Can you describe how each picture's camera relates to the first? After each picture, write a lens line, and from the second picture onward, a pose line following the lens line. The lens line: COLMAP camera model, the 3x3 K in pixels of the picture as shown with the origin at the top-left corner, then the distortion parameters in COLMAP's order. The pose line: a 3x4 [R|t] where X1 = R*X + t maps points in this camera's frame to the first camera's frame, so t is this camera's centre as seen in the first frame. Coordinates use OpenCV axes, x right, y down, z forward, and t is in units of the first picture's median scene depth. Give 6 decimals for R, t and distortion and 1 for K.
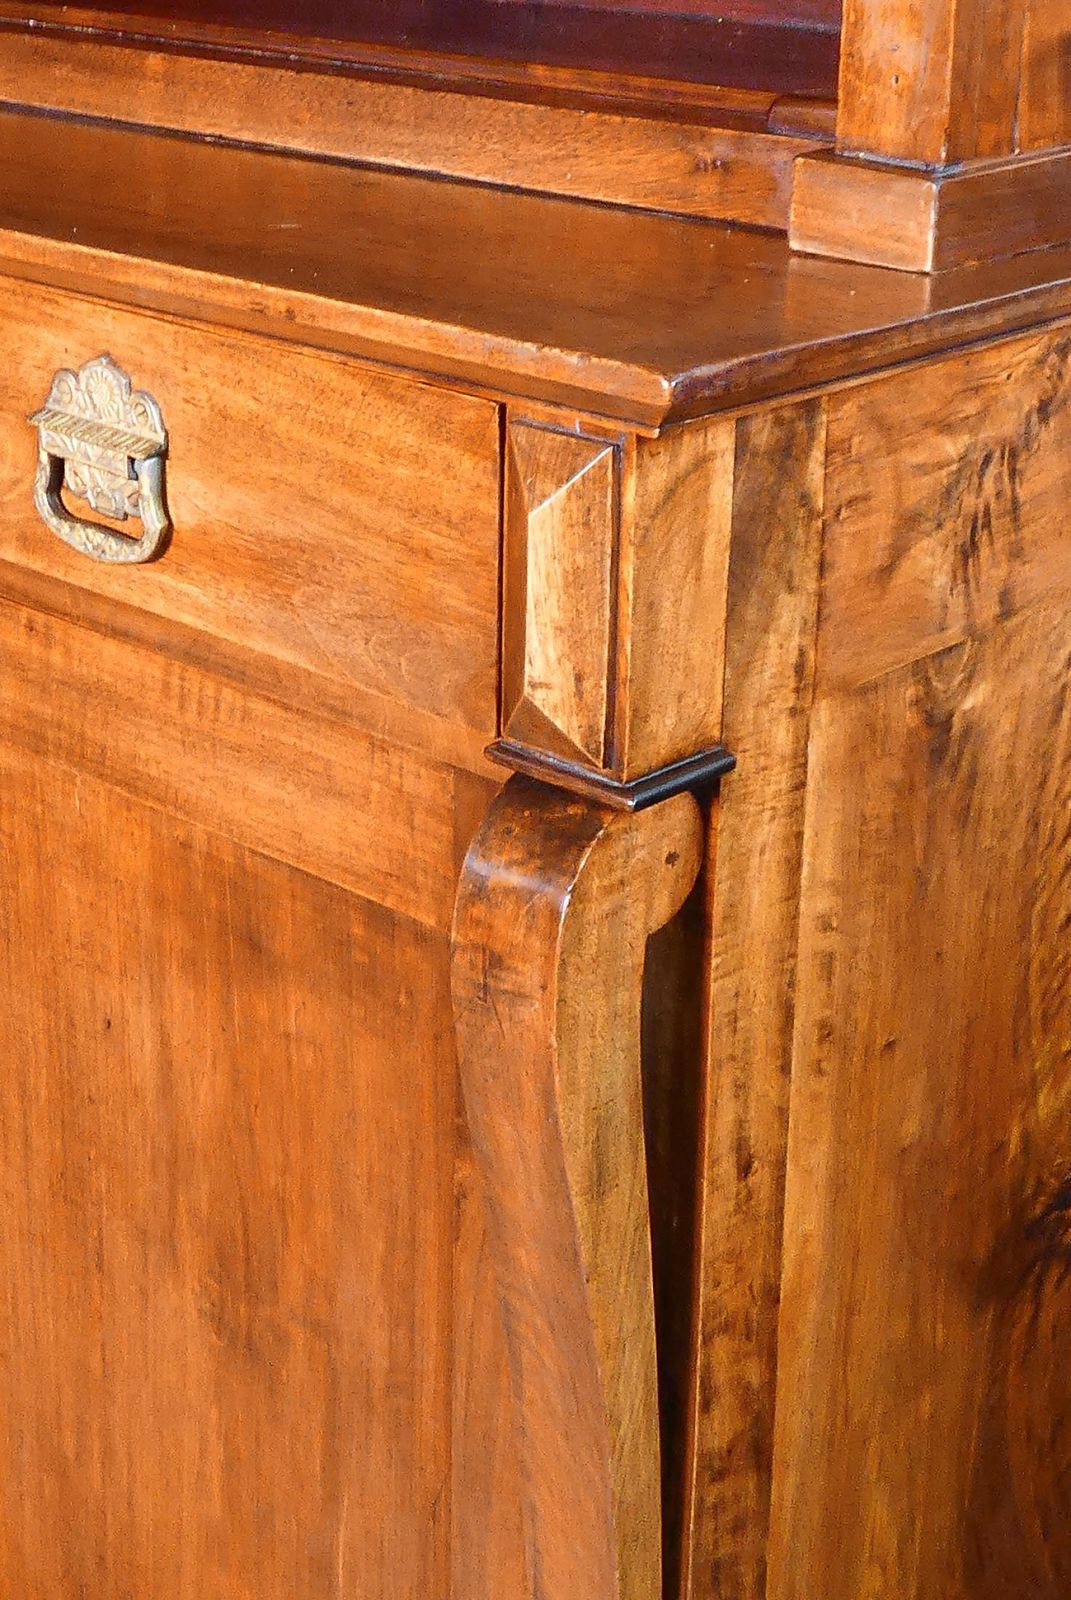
lens RADIAL K [[2523.5, 0, 509.1], [0, 2523.5, 554.7], [0, 0, 1]] dist [-0.020734, 0.042933]
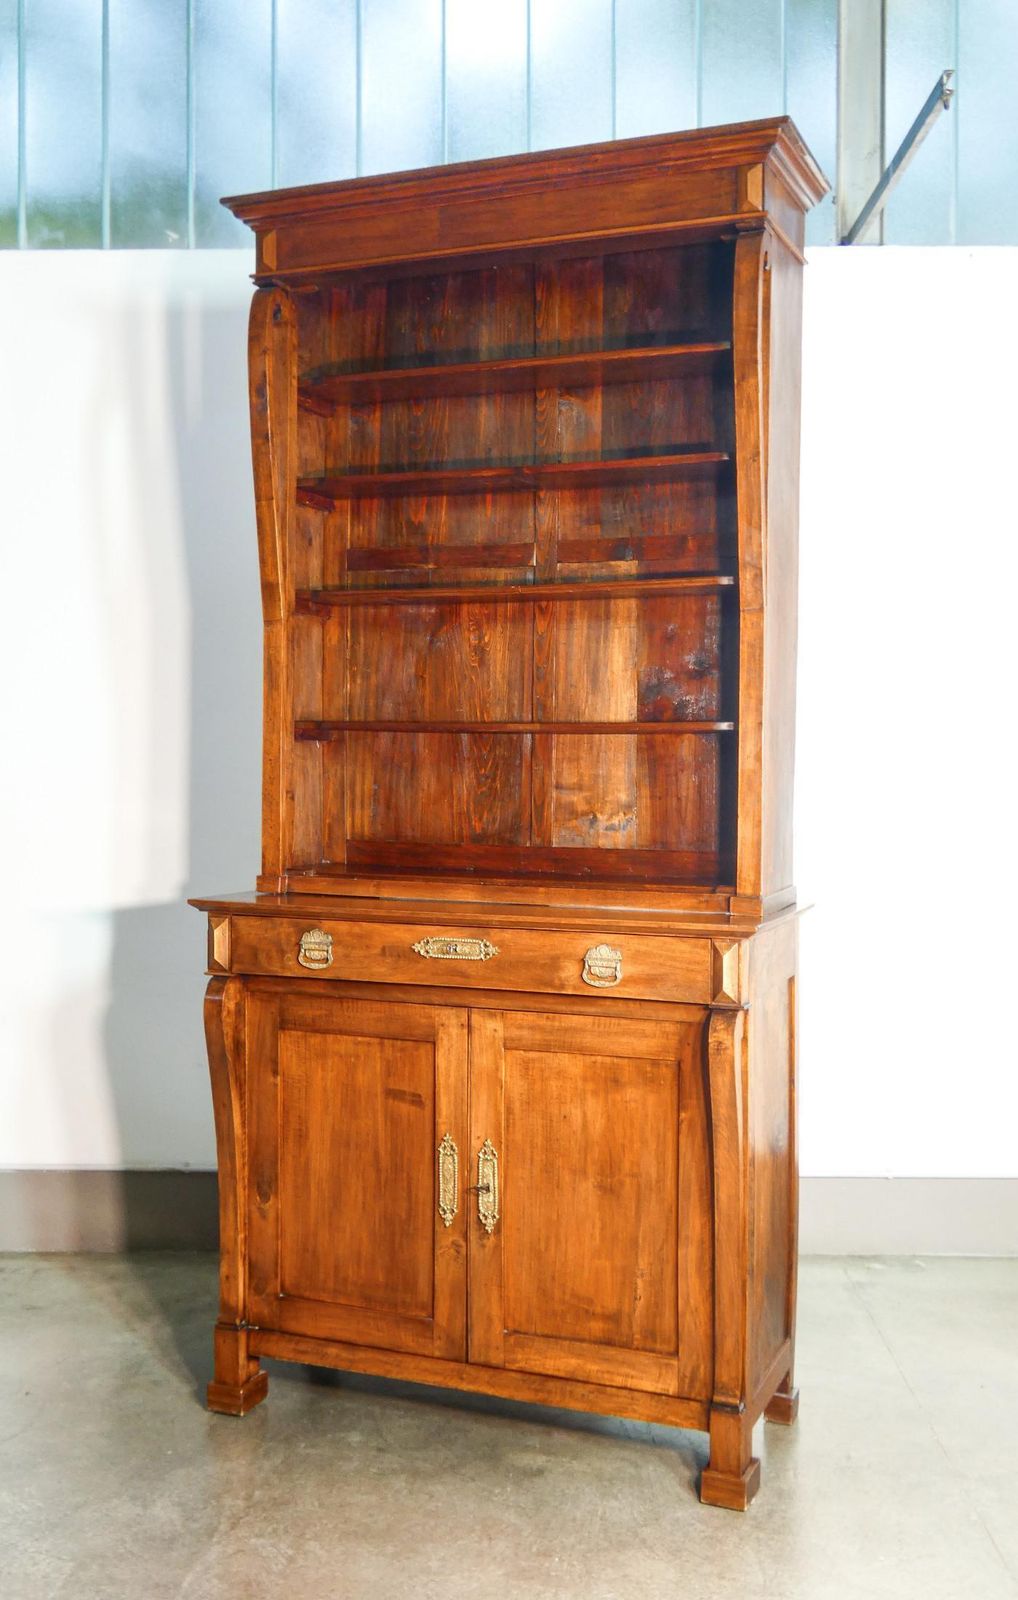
lens RADIAL K [[1563.8, 0, 534.6], [0, 1563.8, 806.1], [0, 0, 1]] dist [0.018384, -0.011425]
pose [[0.934924, -0.020593, 0.354250, -1.303086], [0.114932, 0.962073, -0.247397, 0.383837], [-0.335720, 0.272012, 0.901832, -1.691683]]
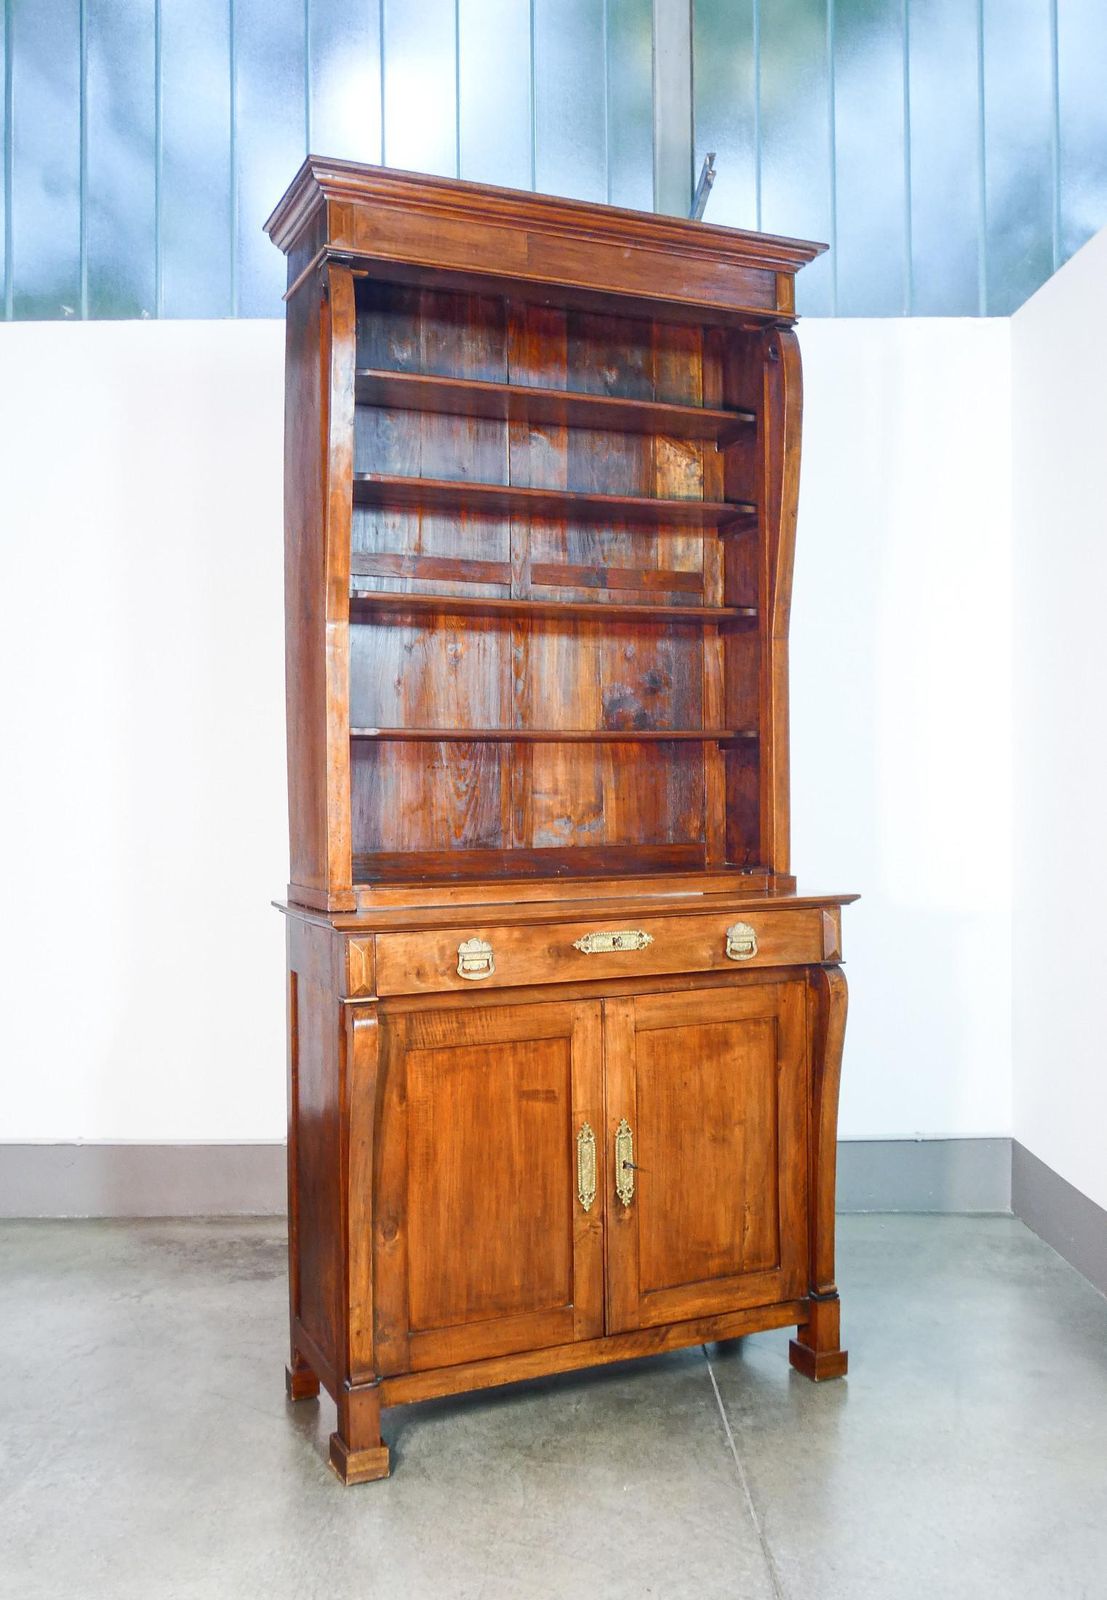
lens RADIAL K [[1415.6, 0, 532.6], [0, 1415.6, 798.0], [0, 0, 1]] dist [0.004592, 0.001007]
pose [[0.396151, -0.028733, 0.917736, -3.095481], [0.296238, 0.950060, -0.098129, -0.162106], [-0.869084, 0.310743, 0.384879, 0.104818]]
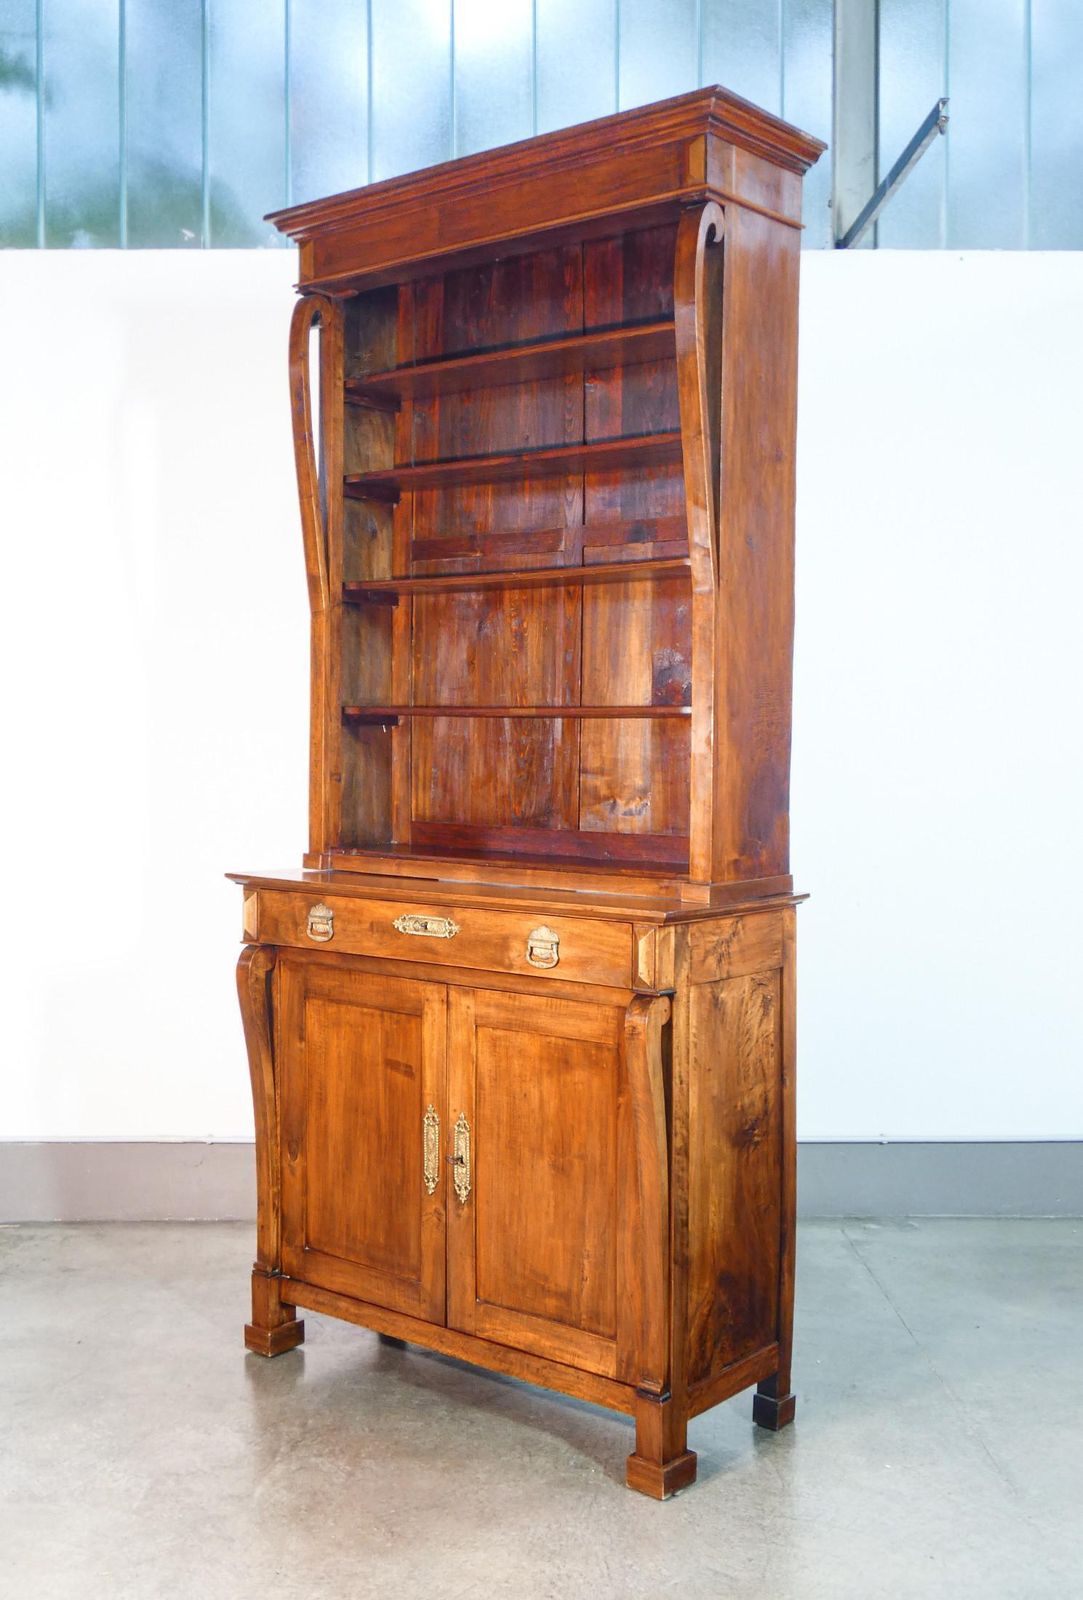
lens RADIAL K [[1672.8, 0, 530.9], [0, 1672.8, 811.4], [0, 0, 1]] dist [0.019976, 0.008966]
pose [[0.998838, -0.009986, 0.047155, -0.326694], [0.021919, 0.965401, -0.259847, 0.537188], [-0.042928, 0.260578, 0.964498, -2.139641]]
